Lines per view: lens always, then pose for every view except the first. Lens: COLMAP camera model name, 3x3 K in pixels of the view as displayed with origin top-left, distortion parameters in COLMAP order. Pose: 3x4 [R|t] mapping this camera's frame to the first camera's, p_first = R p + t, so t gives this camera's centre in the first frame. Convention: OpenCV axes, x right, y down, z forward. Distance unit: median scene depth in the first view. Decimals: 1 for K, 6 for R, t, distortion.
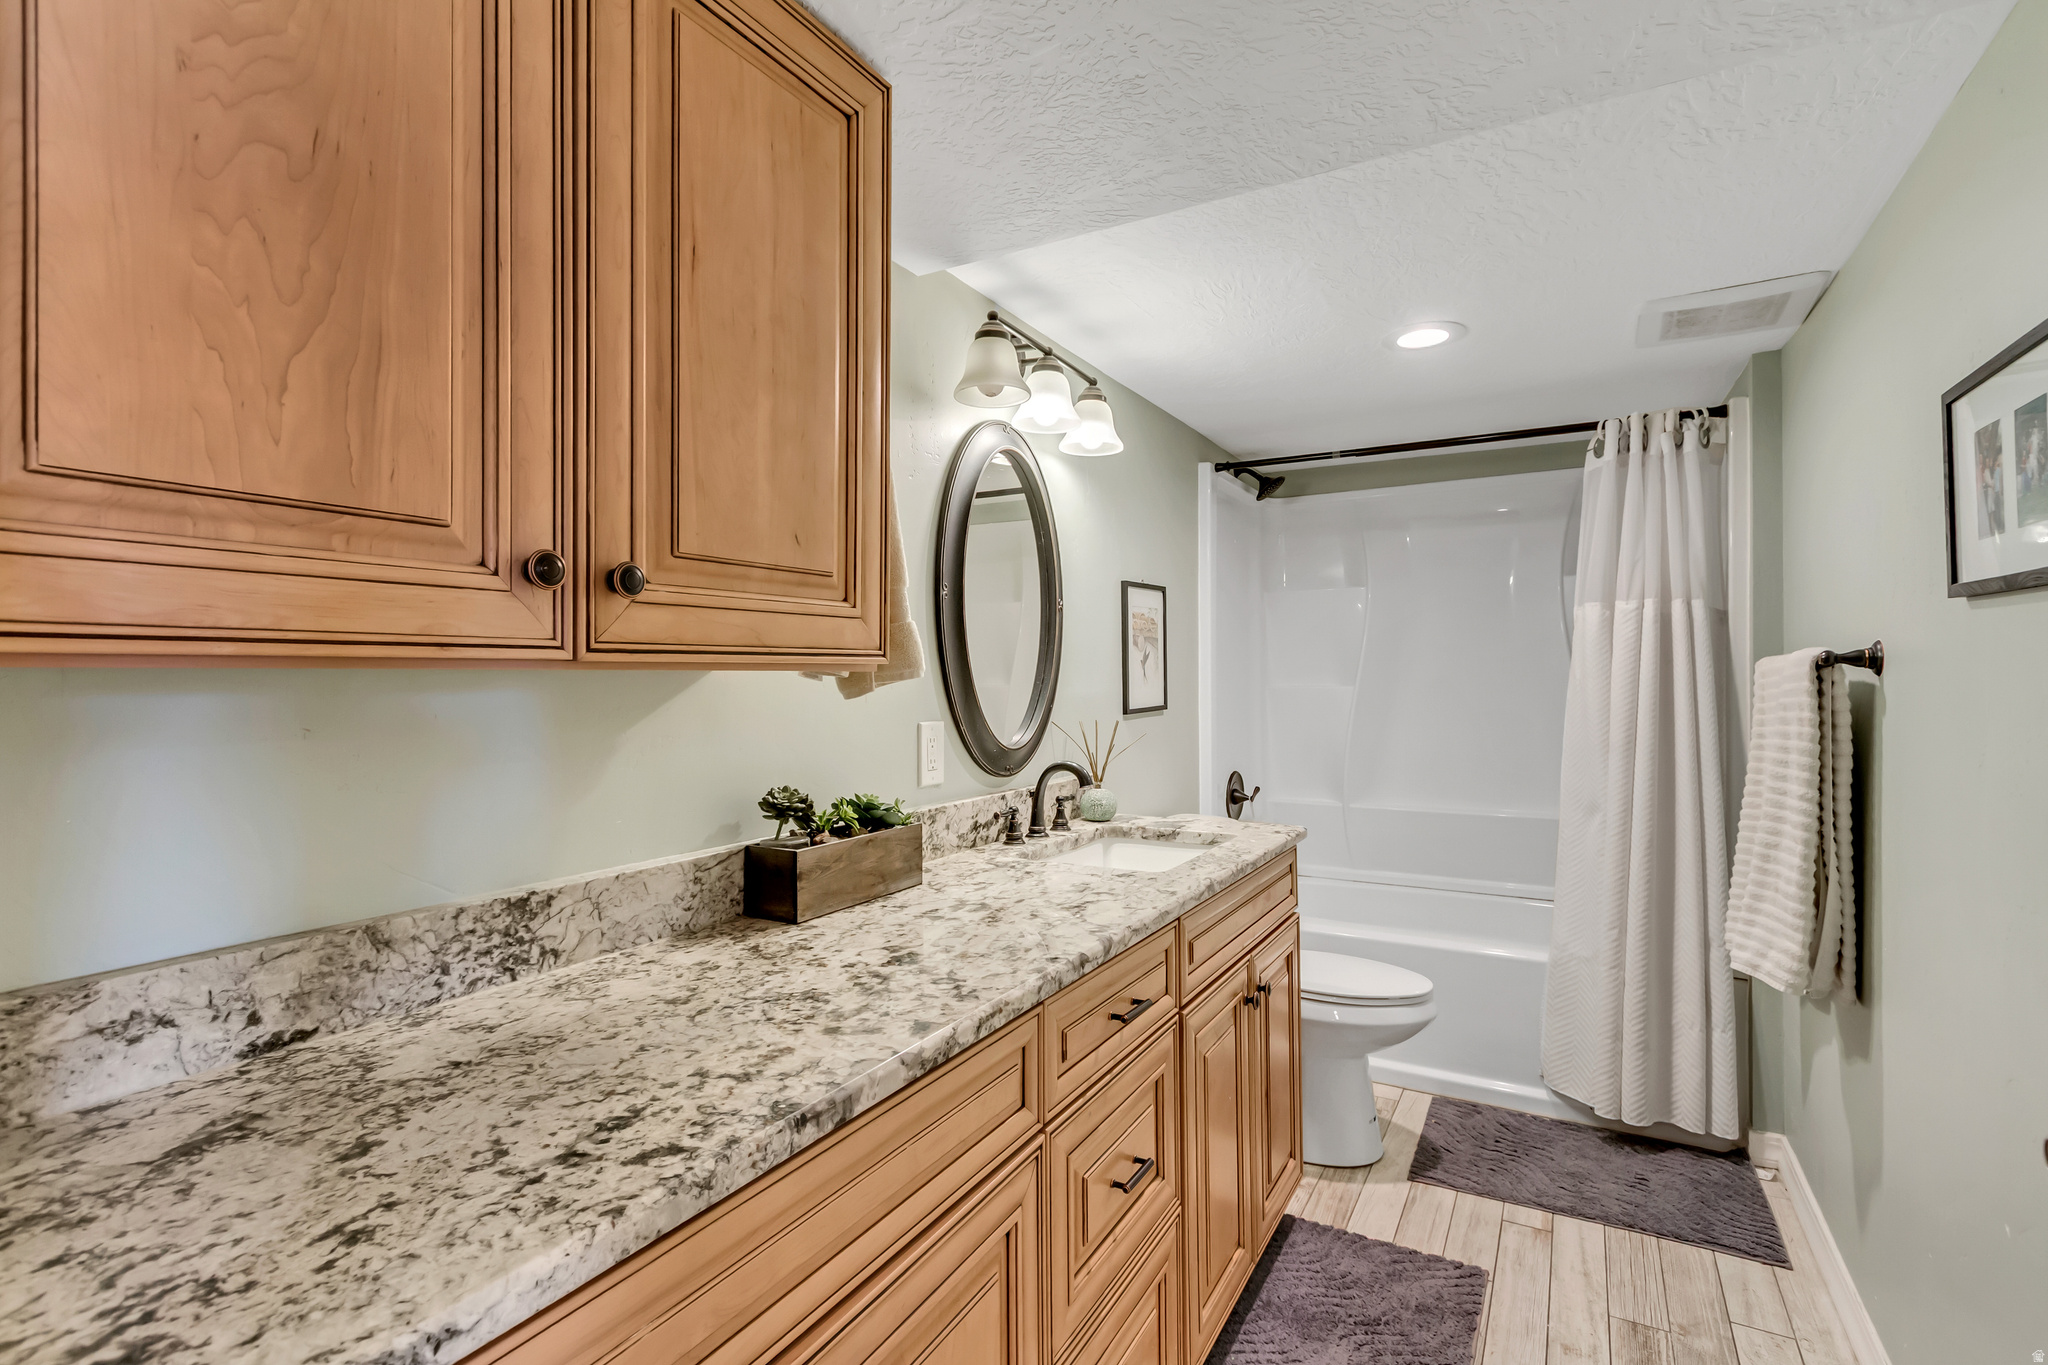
lens RADIAL K [[934.8, 0, 1024.0], [0, 934.8, 682.5], [0, 0, 1]] dist [0.000371, 0.000354]
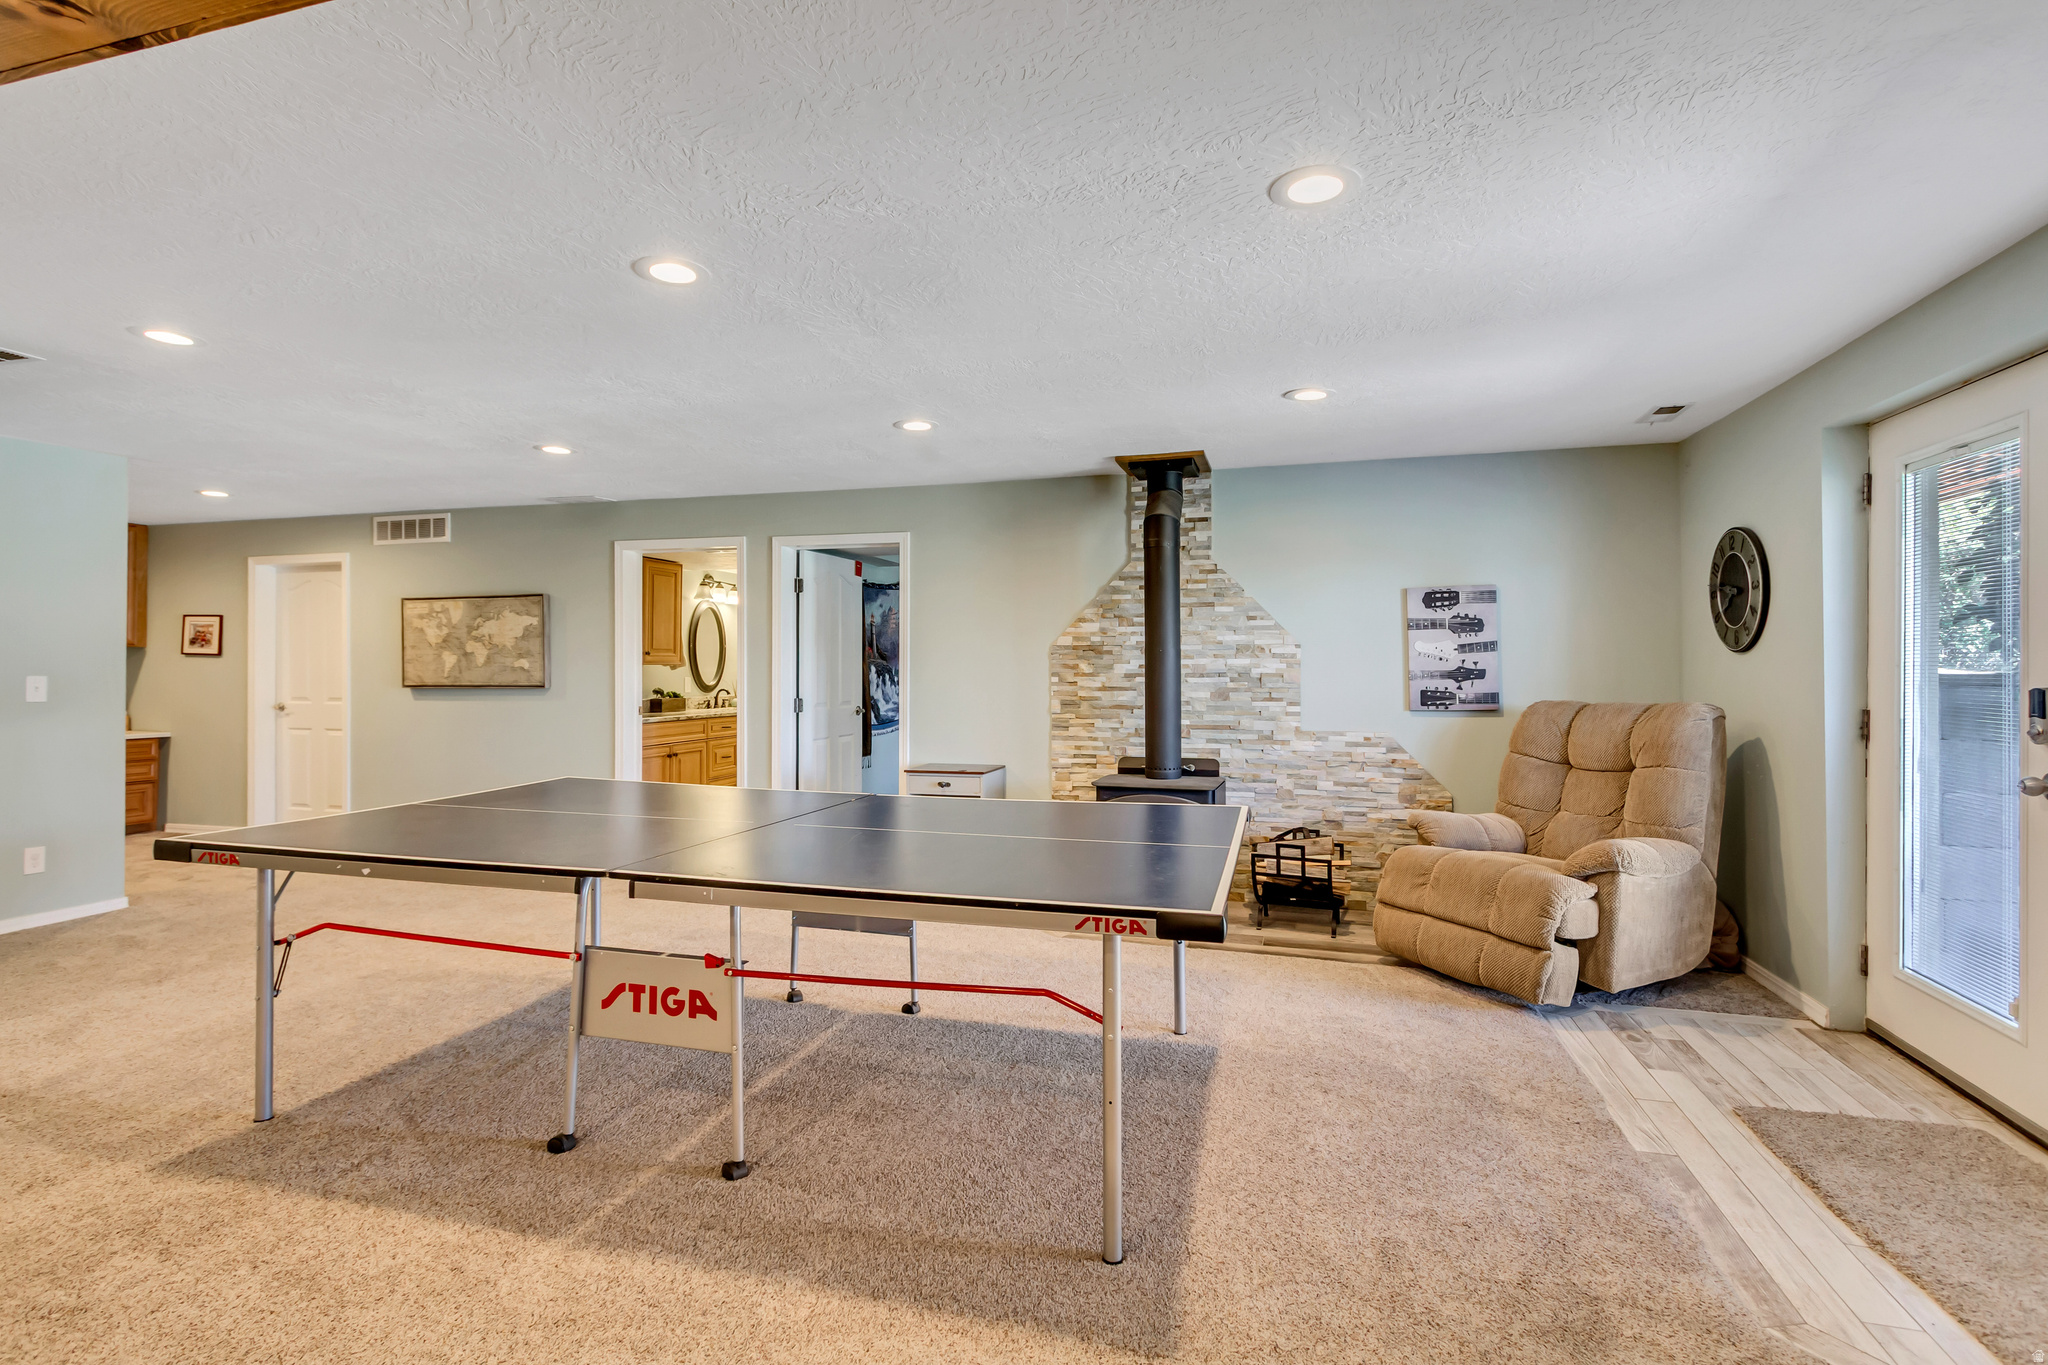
lens RADIAL K [[934.8, 0, 1024.0], [0, 934.8, 682.5], [0, 0, 1]] dist [0.000371, 0.000354]
pose [[0.966237, 0.009387, 0.257482, 0.263003], [-0.011530, 0.999910, 0.006814, 0.018900], [-0.257395, -0.009553, 0.966259, -3.252145]]
